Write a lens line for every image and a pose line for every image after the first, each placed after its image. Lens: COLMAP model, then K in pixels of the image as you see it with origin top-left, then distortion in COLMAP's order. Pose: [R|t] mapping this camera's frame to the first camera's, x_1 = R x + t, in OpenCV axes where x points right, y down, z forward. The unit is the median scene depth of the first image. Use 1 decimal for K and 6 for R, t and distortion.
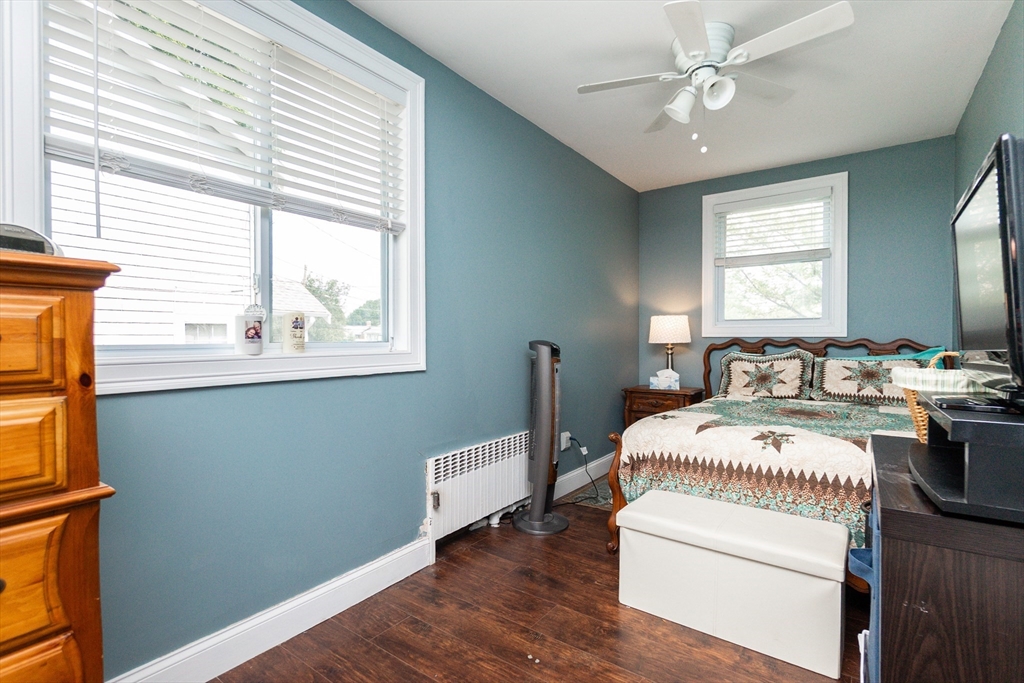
lens RADIAL K [[474.7, 0, 506.9], [0, 474.7, 329.3], [0, 0, 1]] dist [-0.003499, -0.000400]
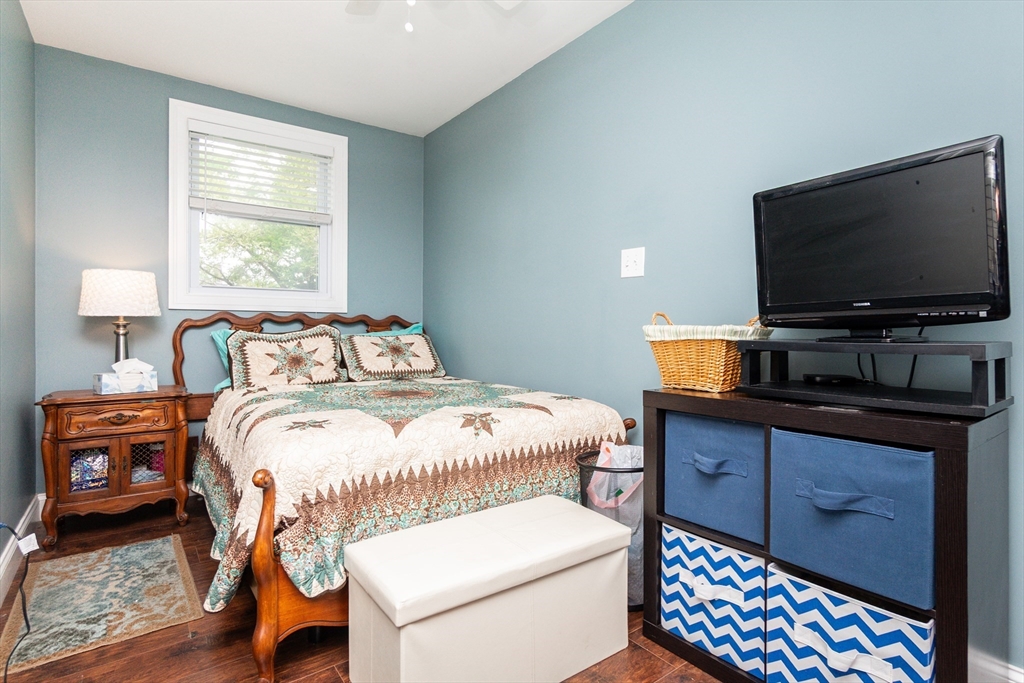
lens RADIAL K [[515.4, 0, 511.3], [0, 515.4, 321.9], [0, 0, 1]] dist [-0.002568, -0.000400]
pose [[0.289980, 0.016585, 0.956889, -0.179026], [-0.022469, 0.999692, -0.010518, 0.040790], [-0.956769, -0.018451, 0.290264, 0.428839]]
